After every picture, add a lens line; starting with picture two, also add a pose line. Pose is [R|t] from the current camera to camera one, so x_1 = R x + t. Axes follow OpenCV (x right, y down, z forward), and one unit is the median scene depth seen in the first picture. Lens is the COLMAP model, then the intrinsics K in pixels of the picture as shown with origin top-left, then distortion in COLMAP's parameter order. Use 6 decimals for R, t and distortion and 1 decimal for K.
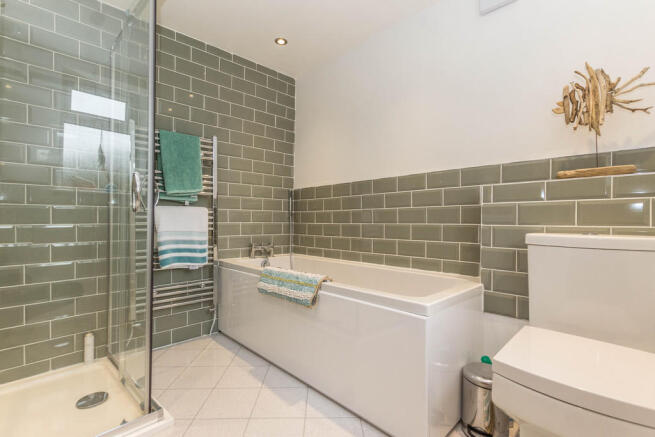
lens RADIAL K [[311.1, 0, 329.6], [0, 311.1, 220.4], [0, 0, 1]] dist [0.003472, 0.000009]
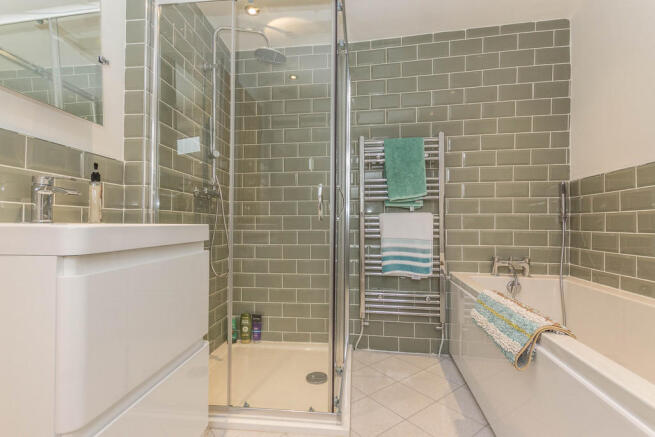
lens RADIAL K [[311.1, 0, 329.6], [0, 311.1, 220.4], [0, 0, 1]] dist [0.003472, 0.000009]
pose [[0.582538, -0.011523, -0.812722, 0.165744], [0.001227, 0.999911, -0.013298, -0.007727], [0.812802, 0.006749, 0.582501, 0.228932]]
